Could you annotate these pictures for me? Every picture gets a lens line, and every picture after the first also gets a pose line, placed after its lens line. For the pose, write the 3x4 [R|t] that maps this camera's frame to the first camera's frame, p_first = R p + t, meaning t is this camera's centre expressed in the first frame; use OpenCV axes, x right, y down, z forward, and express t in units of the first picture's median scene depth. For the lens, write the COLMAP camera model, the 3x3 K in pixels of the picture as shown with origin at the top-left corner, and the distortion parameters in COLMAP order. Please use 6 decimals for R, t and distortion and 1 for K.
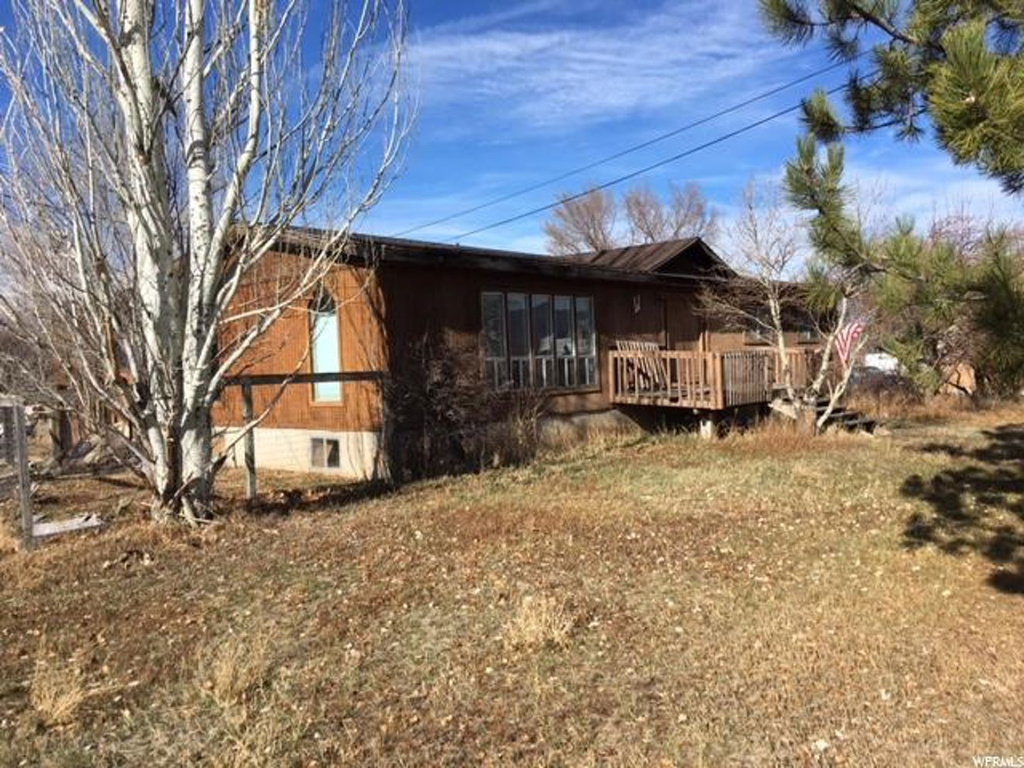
lens RADIAL K [[868.8, 0, 518.0], [0, 868.8, 380.9], [0, 0, 1]] dist [0.028674, -0.068772]
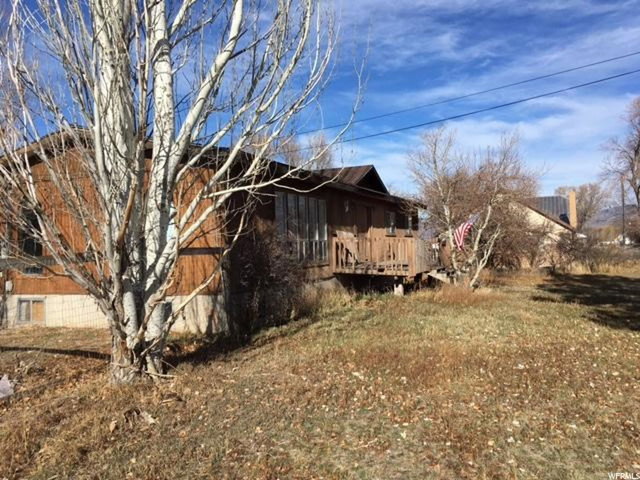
lens RADIAL K [[543.0, 0, 323.8], [0, 543.0, 238.1], [0, 0, 1]] dist [0.028674, -0.068772]
pose [[0.942907, 0.015227, 0.332708, -0.274070], [0.000317, 0.998913, -0.046618, 0.012125], [-0.333056, 0.044062, 0.941877, 0.184325]]
